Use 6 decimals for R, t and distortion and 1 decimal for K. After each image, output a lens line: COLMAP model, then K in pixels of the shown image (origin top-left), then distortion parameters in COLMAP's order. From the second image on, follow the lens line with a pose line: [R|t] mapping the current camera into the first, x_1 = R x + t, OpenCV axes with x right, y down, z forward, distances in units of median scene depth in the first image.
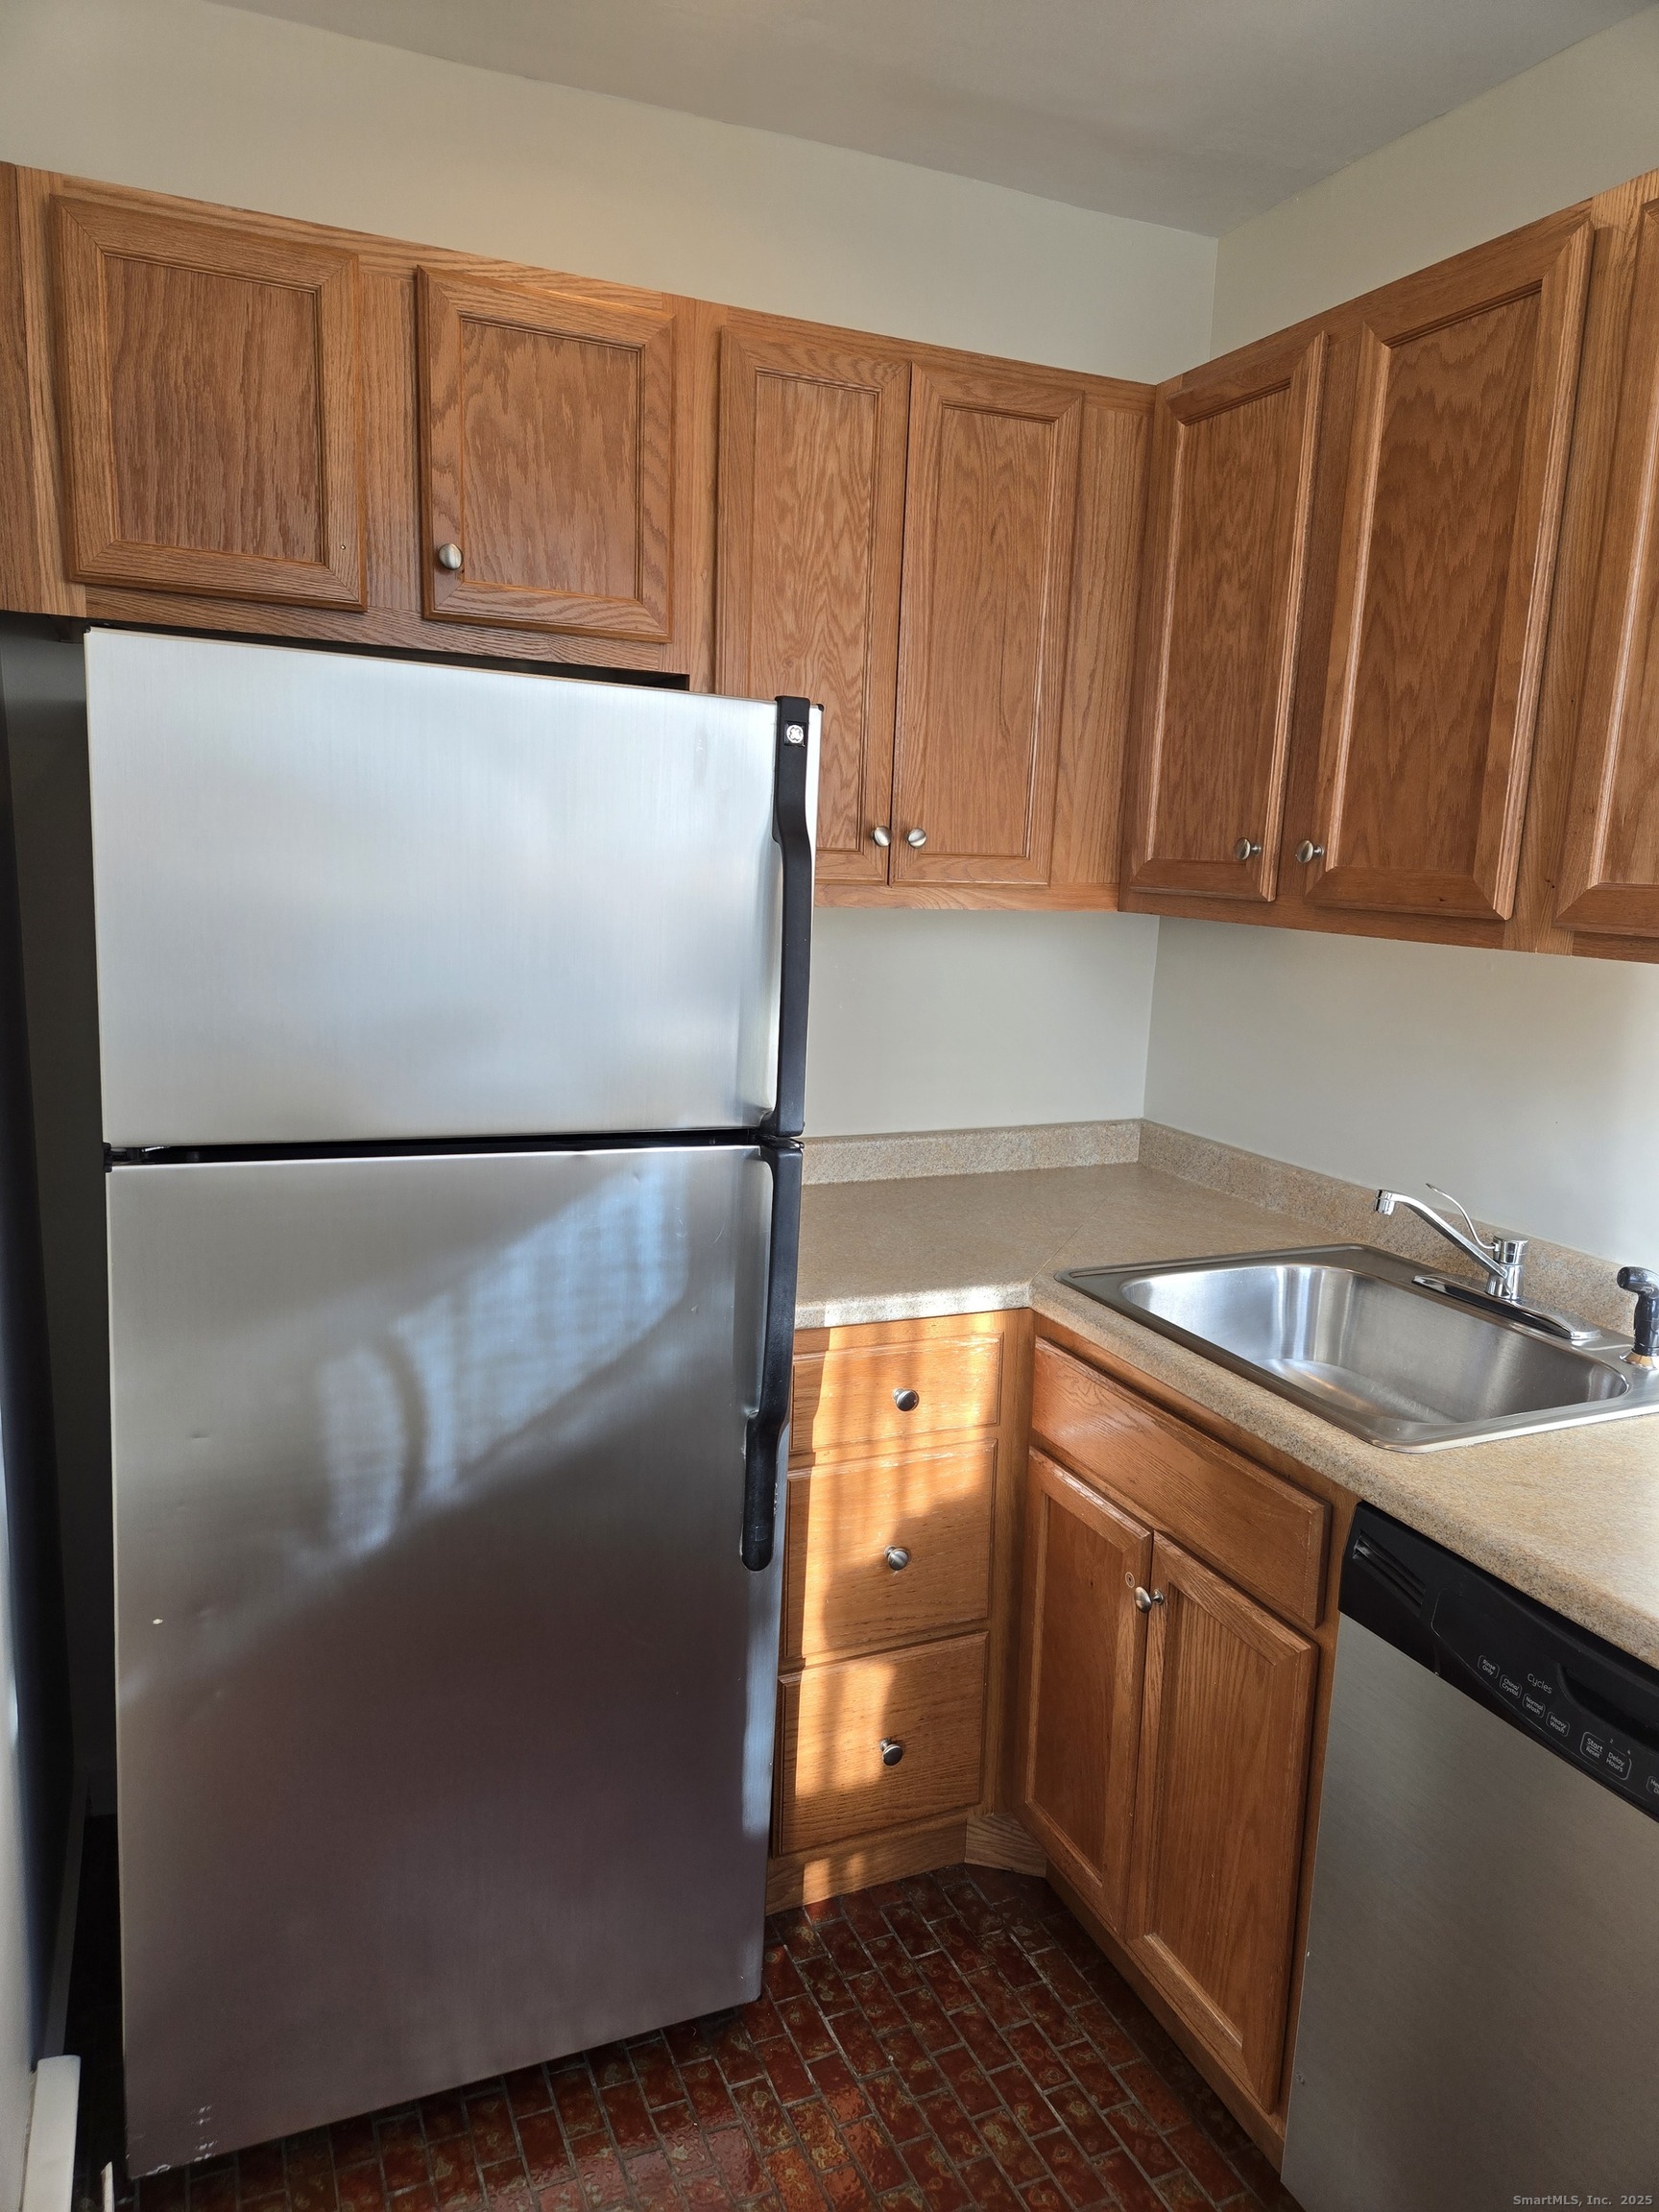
lens RADIAL K [[1475.7, 0, 837.3], [0, 1475.7, 1121.6], [0, 0, 1]] dist [0.084770, -0.078322]
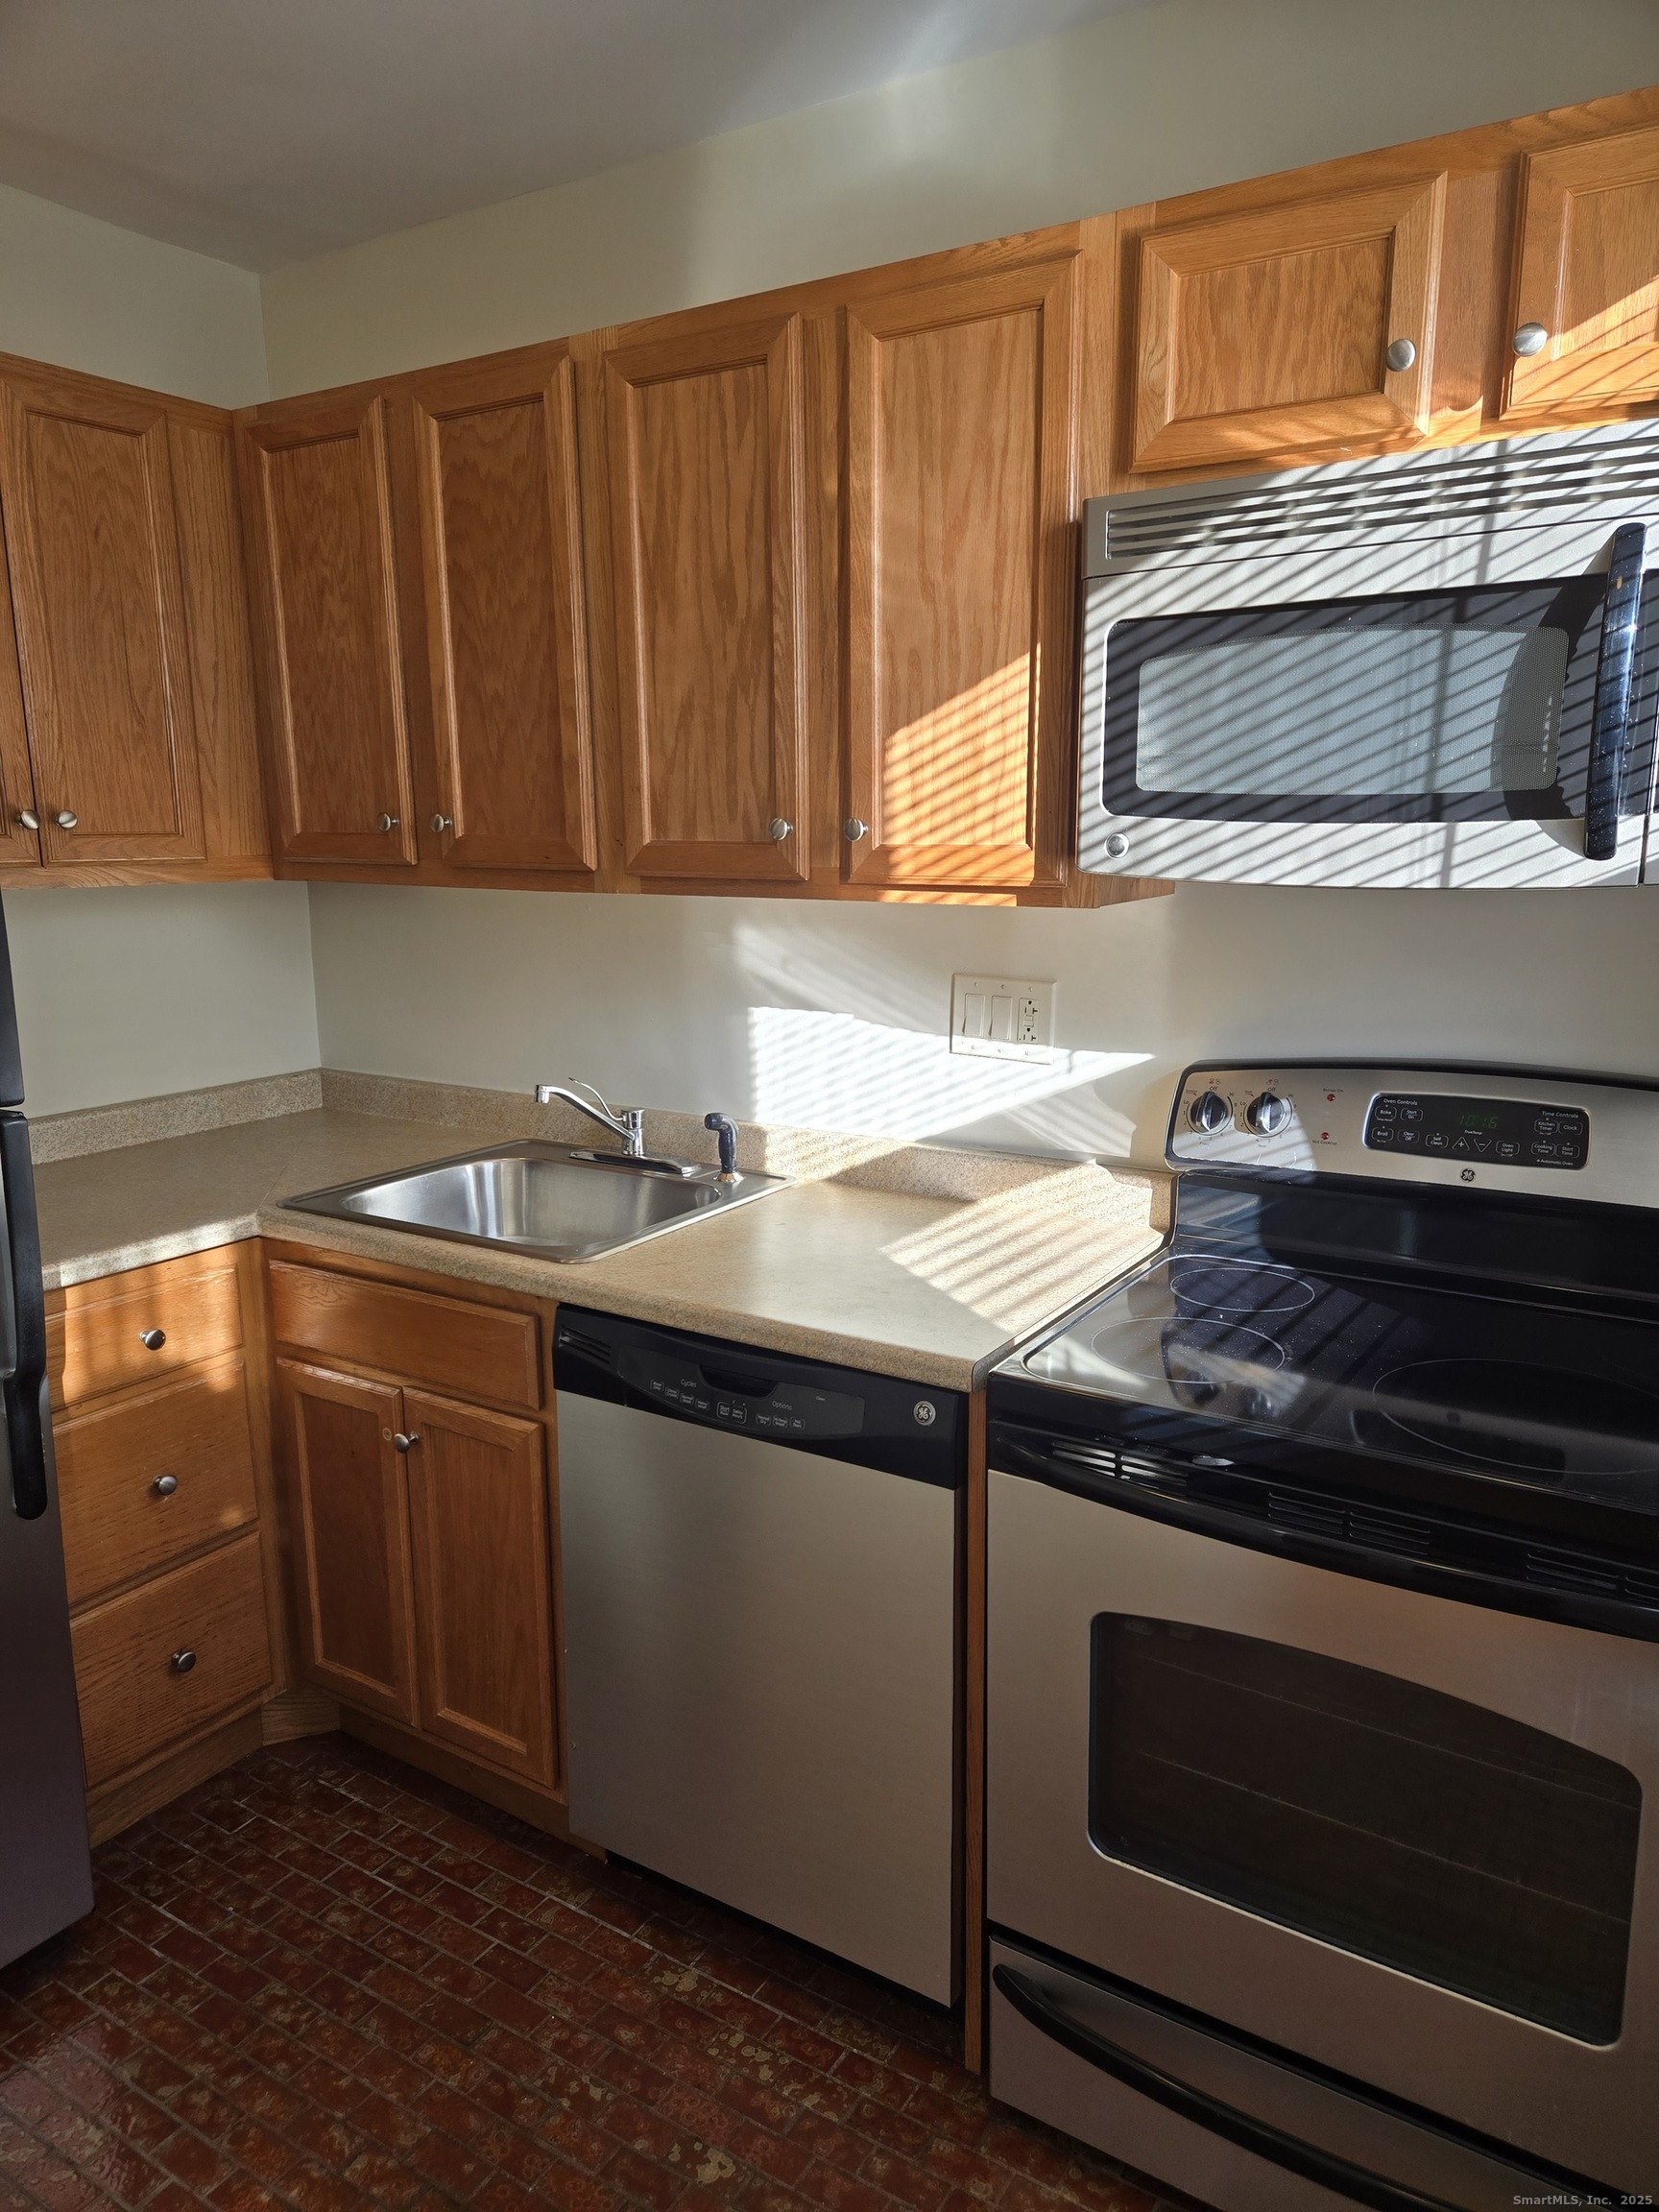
lens RADIAL K [[1475.7, 0, 837.3], [0, 1475.7, 1121.6], [0, 0, 1]] dist [0.084770, -0.078322]
pose [[0.835706, -0.148545, 0.528706, -0.091464], [0.135850, 0.988721, 0.063058, 0.028645], [-0.532109, 0.019127, 0.846460, -0.201596]]
